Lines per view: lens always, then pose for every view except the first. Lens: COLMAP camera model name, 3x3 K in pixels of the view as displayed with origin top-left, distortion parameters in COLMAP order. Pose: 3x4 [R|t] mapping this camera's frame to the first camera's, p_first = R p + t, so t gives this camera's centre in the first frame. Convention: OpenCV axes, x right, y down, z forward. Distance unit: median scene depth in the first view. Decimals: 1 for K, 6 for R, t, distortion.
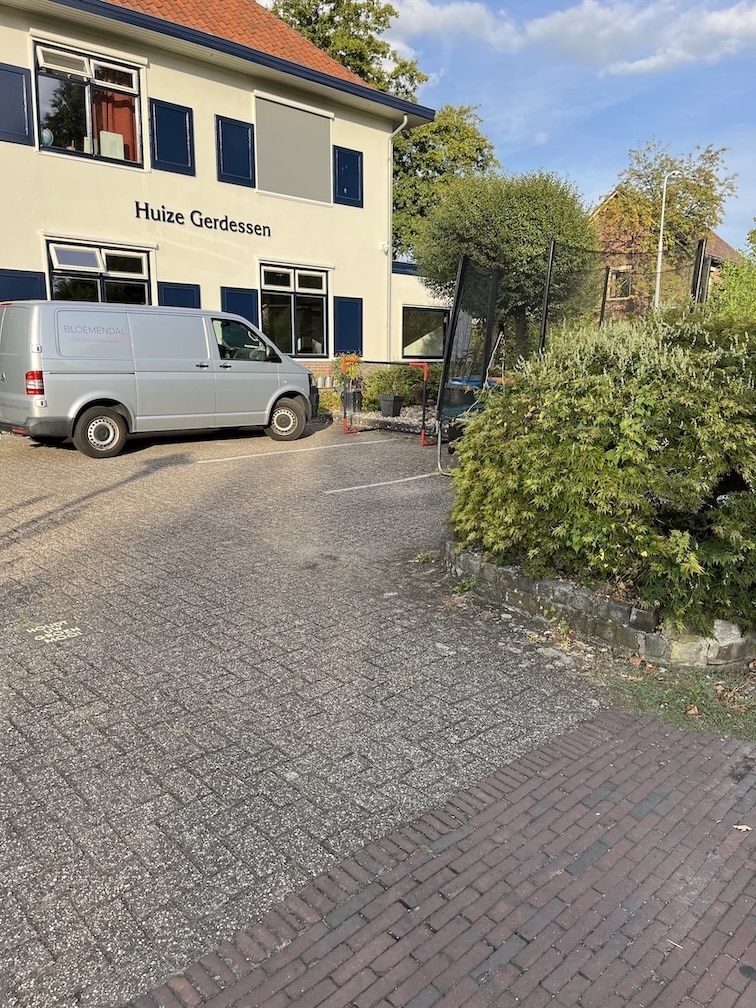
lens RADIAL K [[772.0, 0, 373.4], [0, 772.0, 509.3], [0, 0, 1]] dist [-0.015700, -0.027760]
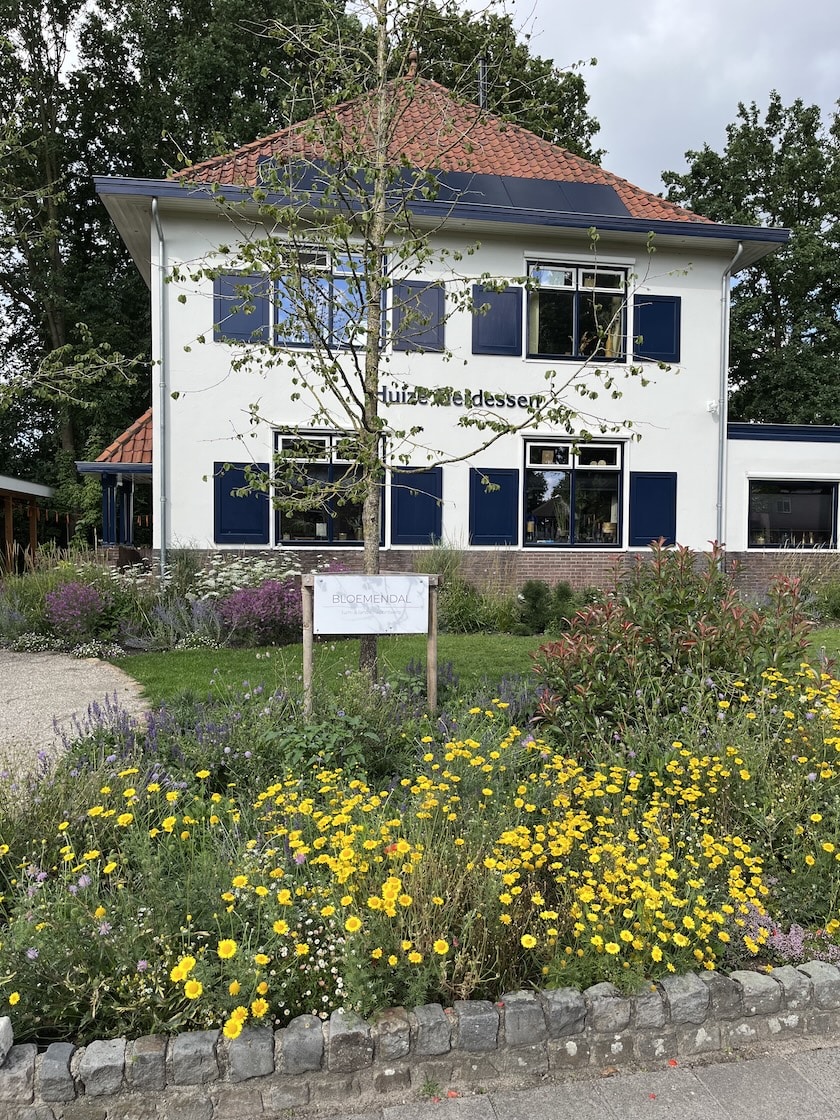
lens RADIAL K [[790.7, 0, 421.9], [0, 790.7, 554.3], [0, 0, 1]] dist [-0.009358, -0.004454]
pose [[0.819996, -0.001087, -0.572369, 0.283586], [-0.105850, 0.982461, -0.153510, -0.048793], [0.562497, 0.186462, 0.805499, 0.267247]]
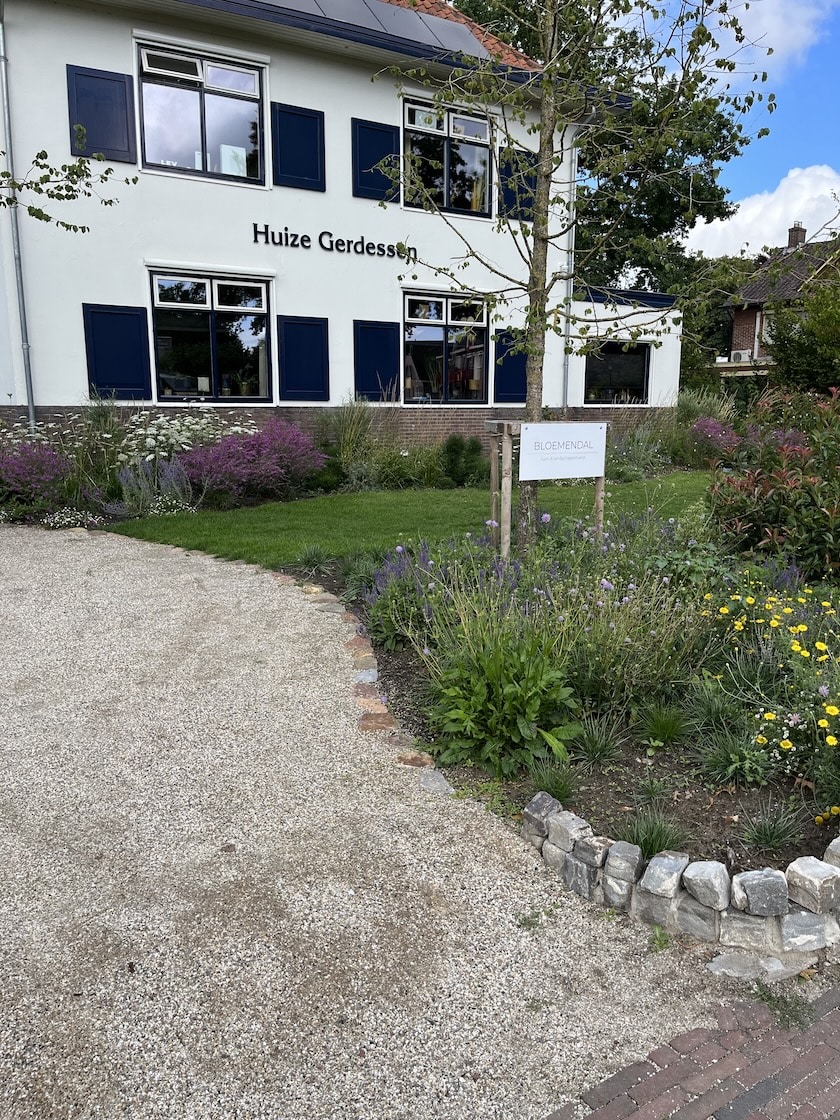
lens RADIAL K [[872.8, 0, 421.0], [0, 872.8, 559.9], [0, 0, 1]] dist [-0.011572, 0.009307]
pose [[0.977003, 0.031930, -0.210820, 0.089314], [-0.035560, 0.999277, -0.013451, -0.013923], [0.210238, 0.020639, 0.977432, 0.080000]]
